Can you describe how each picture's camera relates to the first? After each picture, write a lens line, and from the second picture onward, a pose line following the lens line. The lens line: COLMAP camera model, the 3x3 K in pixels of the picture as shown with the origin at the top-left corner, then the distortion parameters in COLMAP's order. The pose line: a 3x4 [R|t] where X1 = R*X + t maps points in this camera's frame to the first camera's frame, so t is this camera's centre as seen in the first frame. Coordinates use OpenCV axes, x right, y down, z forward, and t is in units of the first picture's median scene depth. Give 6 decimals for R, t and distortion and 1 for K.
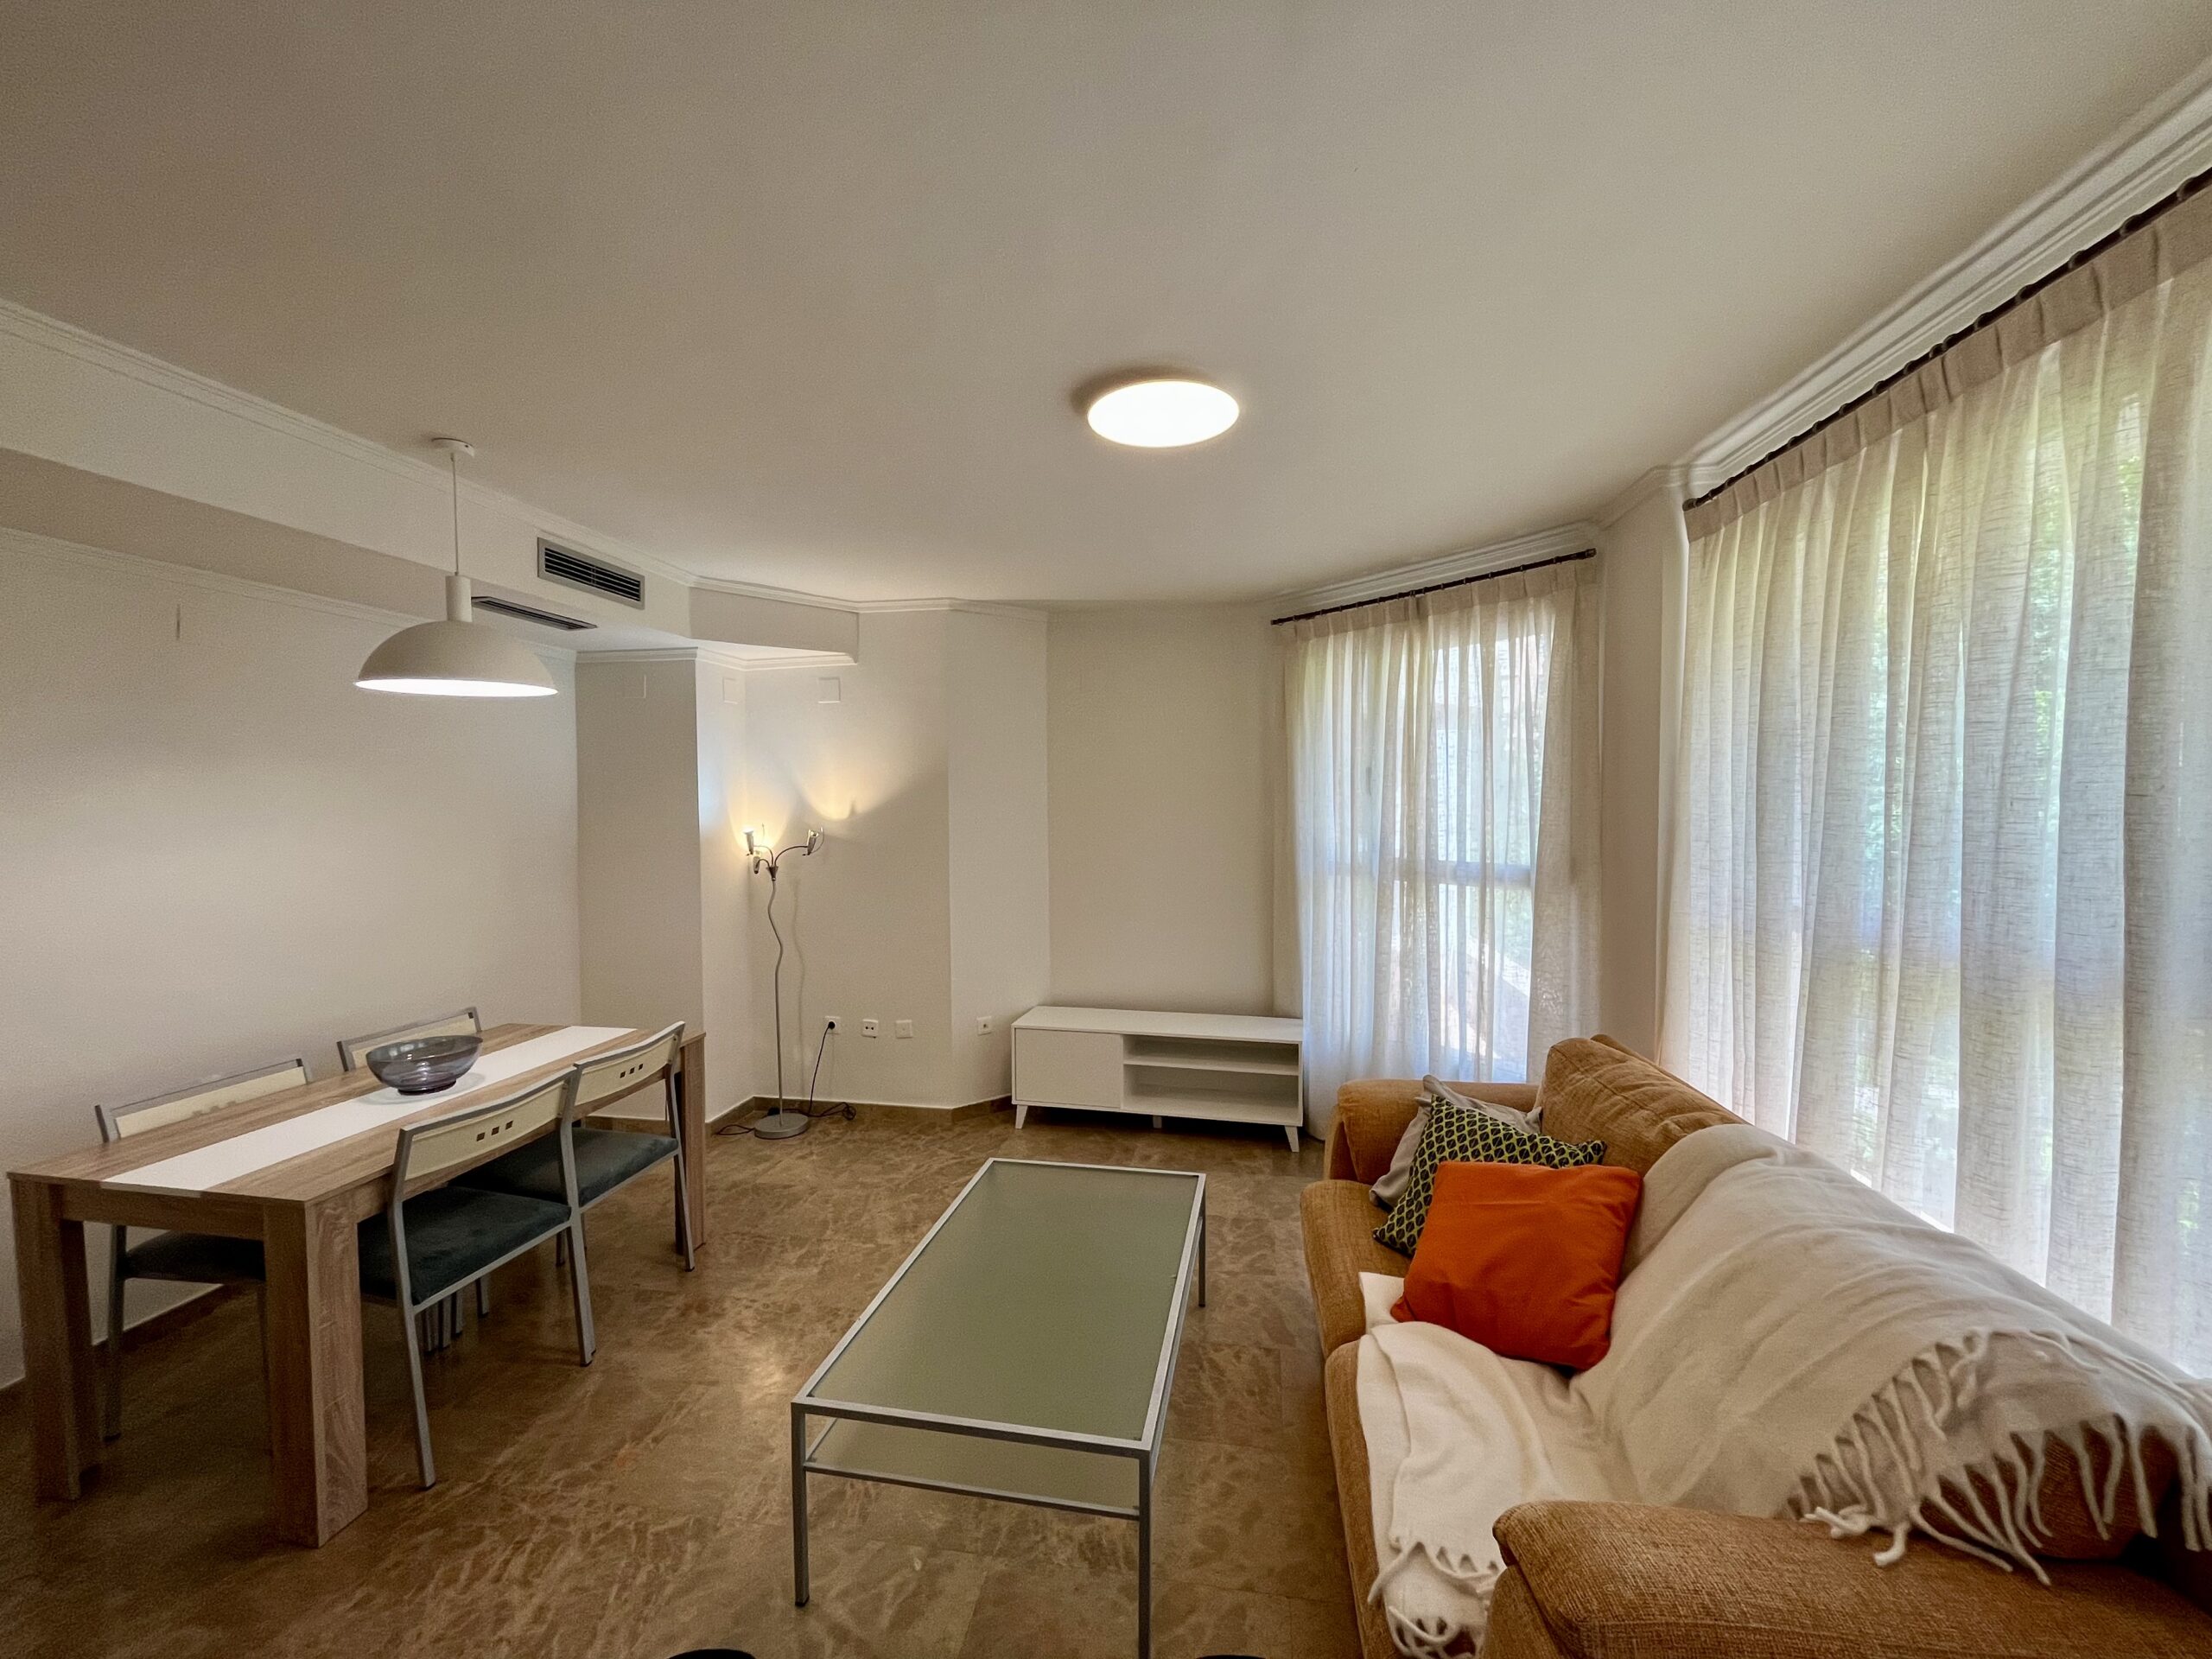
lens RADIAL K [[897.3, 0, 1107.2], [0, 897.3, 828.7], [0, 0, 1]] dist [-0.002230, -0.000690]
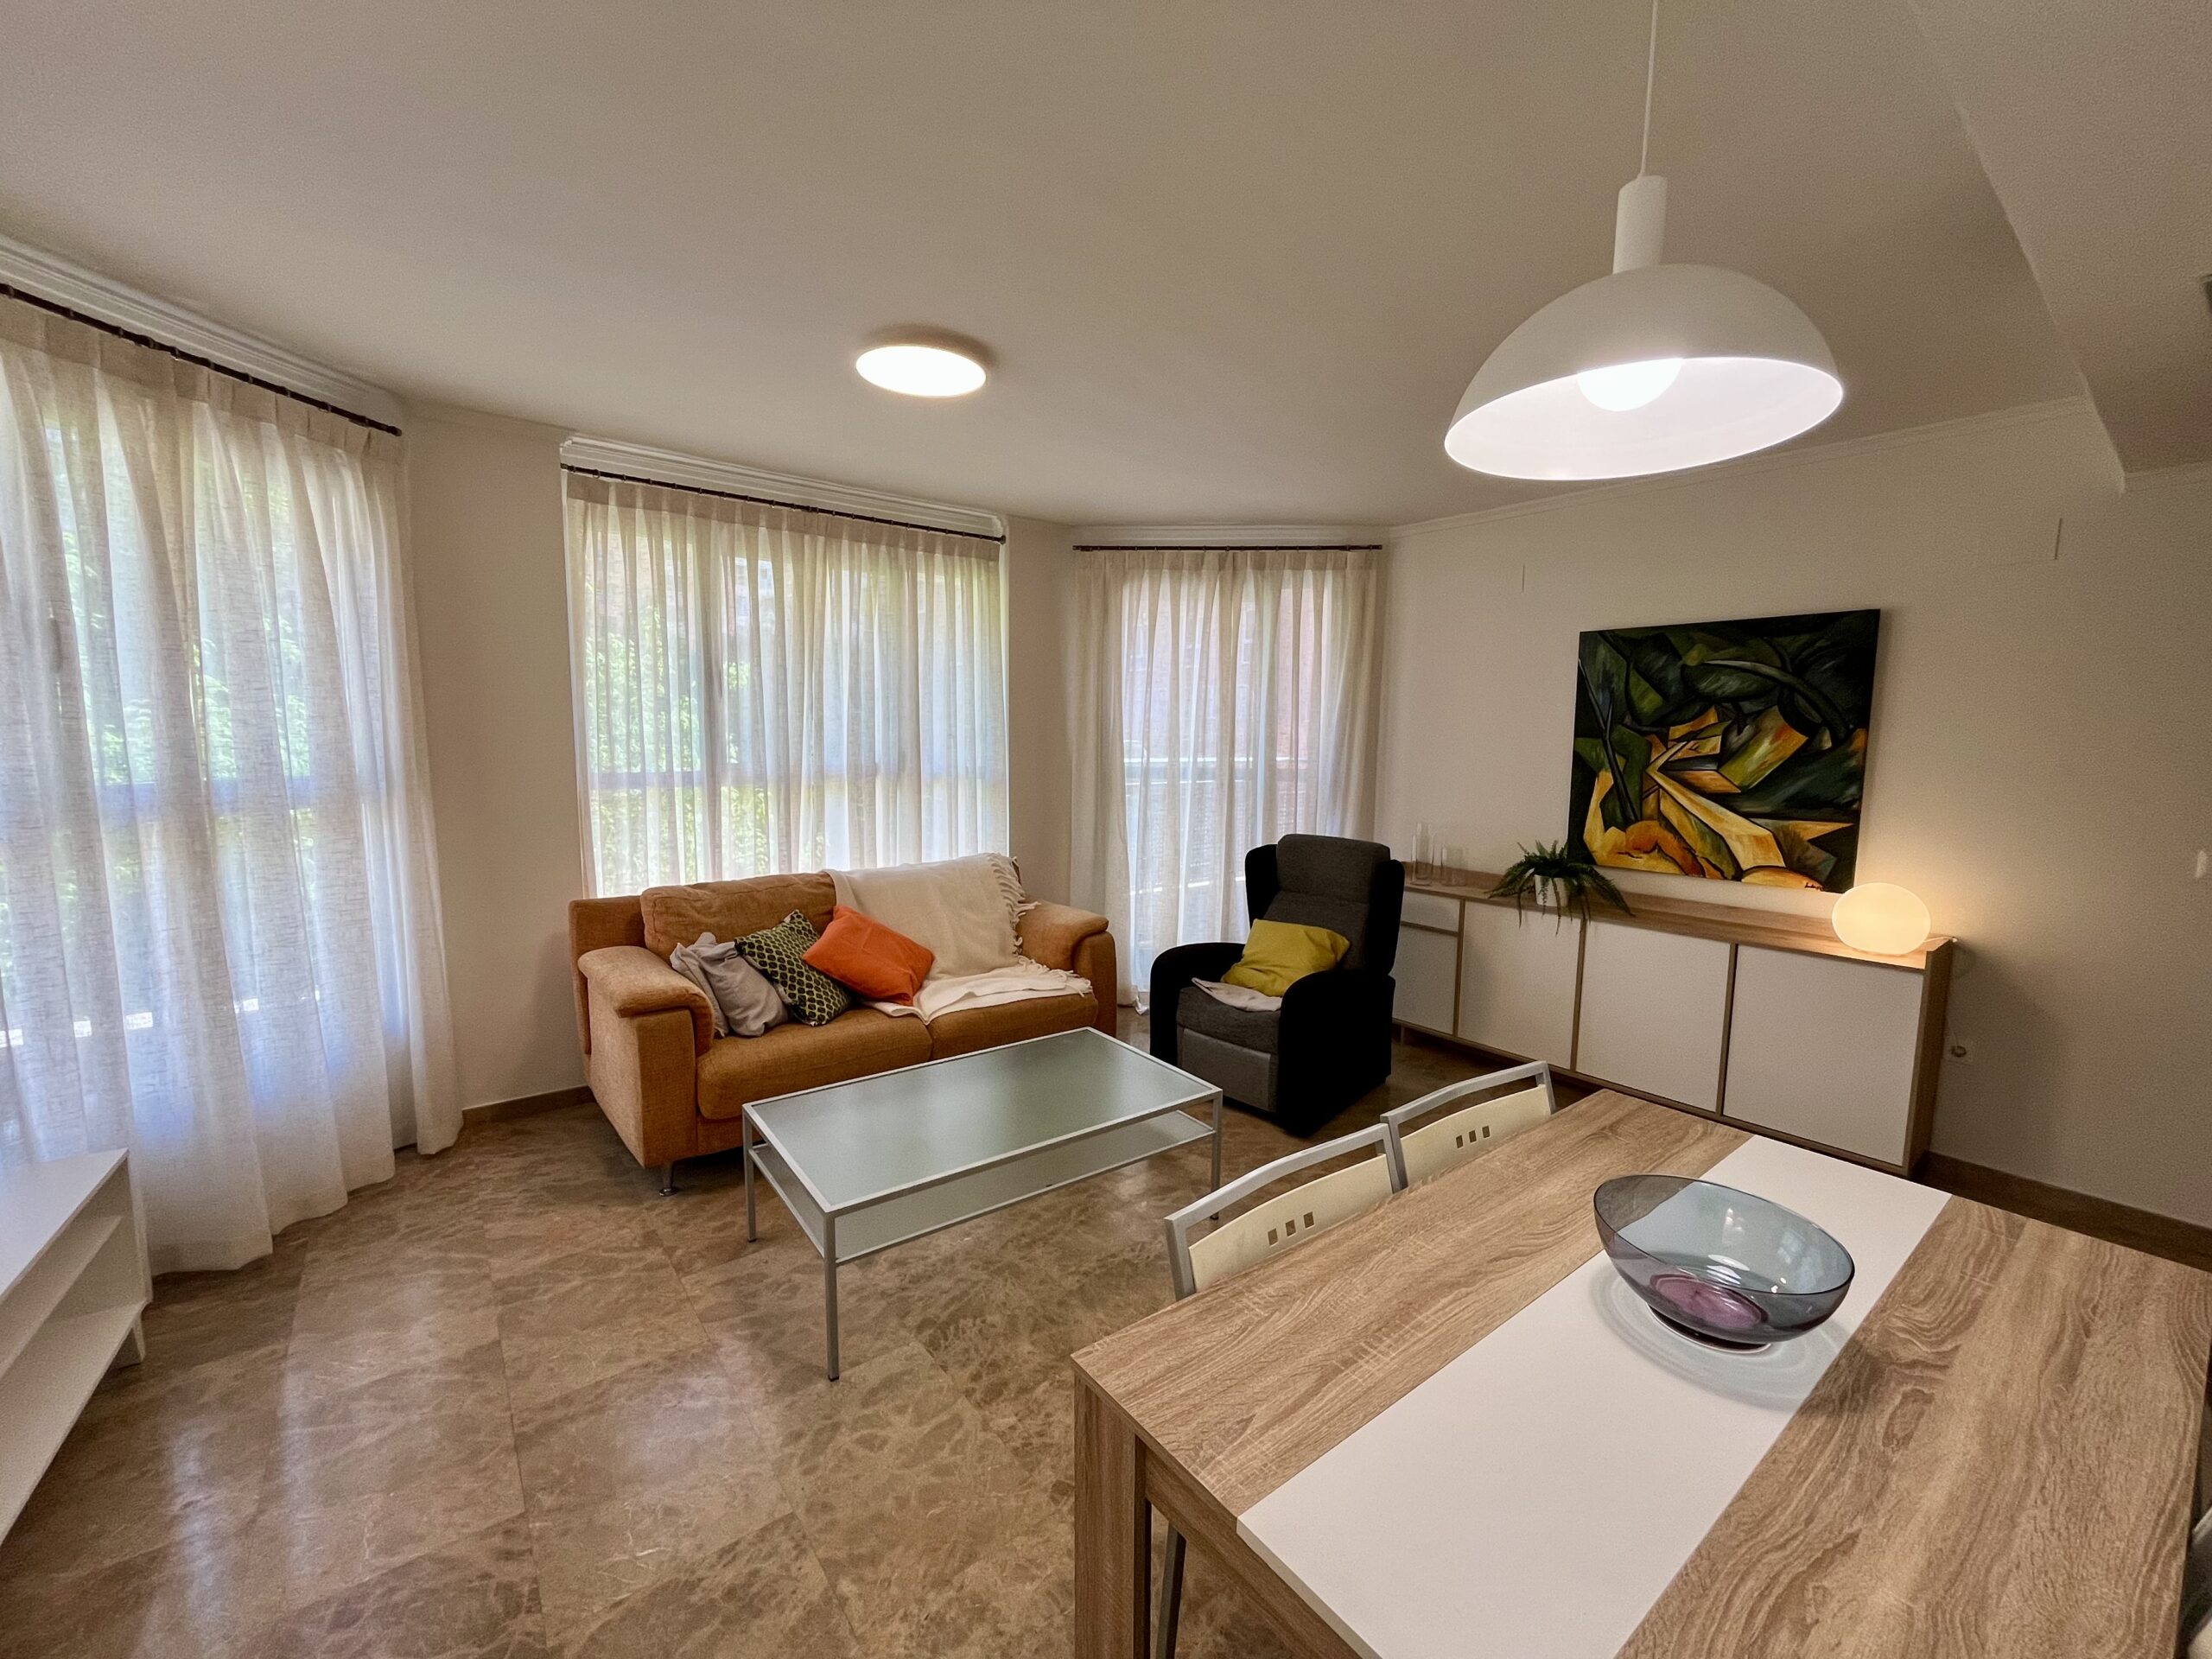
lens RADIAL K [[897.3, 0, 1107.2], [0, 897.3, 828.7], [0, 0, 1]] dist [-0.002230, -0.000690]
pose [[-0.733613, -0.078449, 0.675024, -0.623961], [0.013134, 0.991492, 0.129502, -0.006961], [-0.679440, 0.103871, -0.726341, 1.136386]]
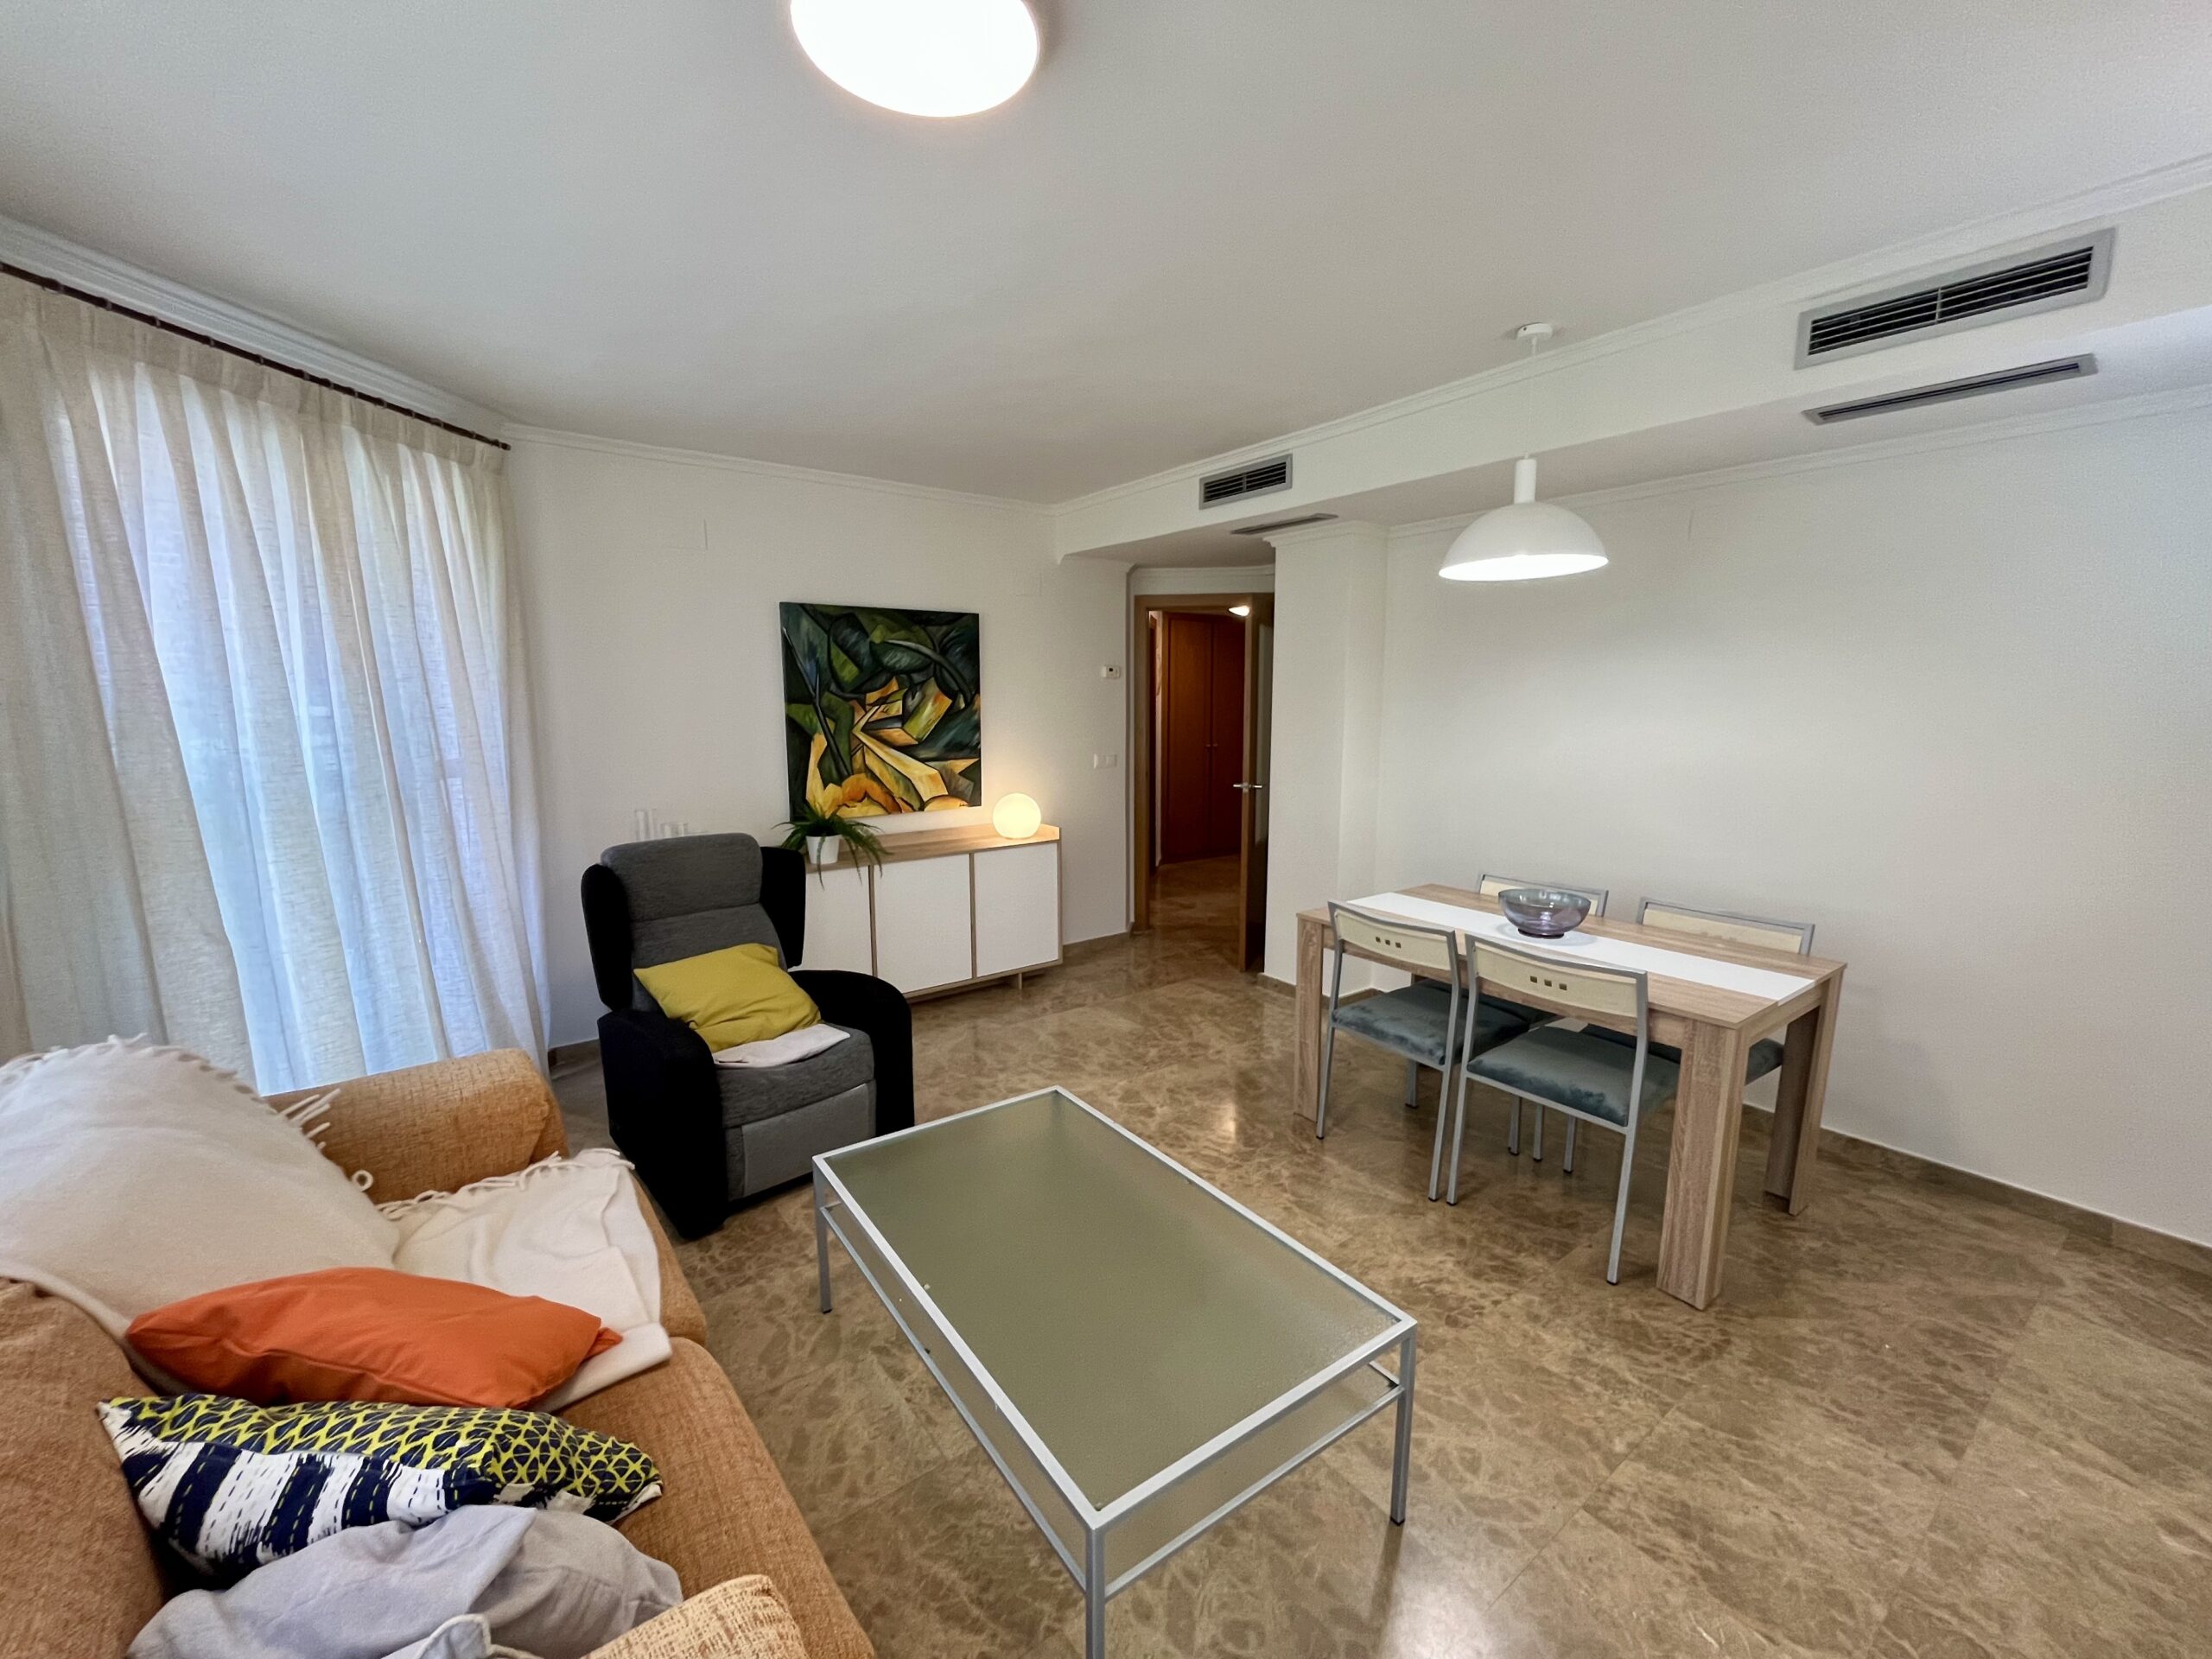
lens RADIAL K [[897.3, 0, 1107.2], [0, 897.3, 828.7], [0, 0, 1]] dist [-0.002230, -0.000690]
pose [[-0.692308, 0.110984, -0.713016, 0.307909], [-0.019972, 0.984776, 0.172677, -0.017734], [0.721325, 0.133786, -0.679552, 1.028719]]
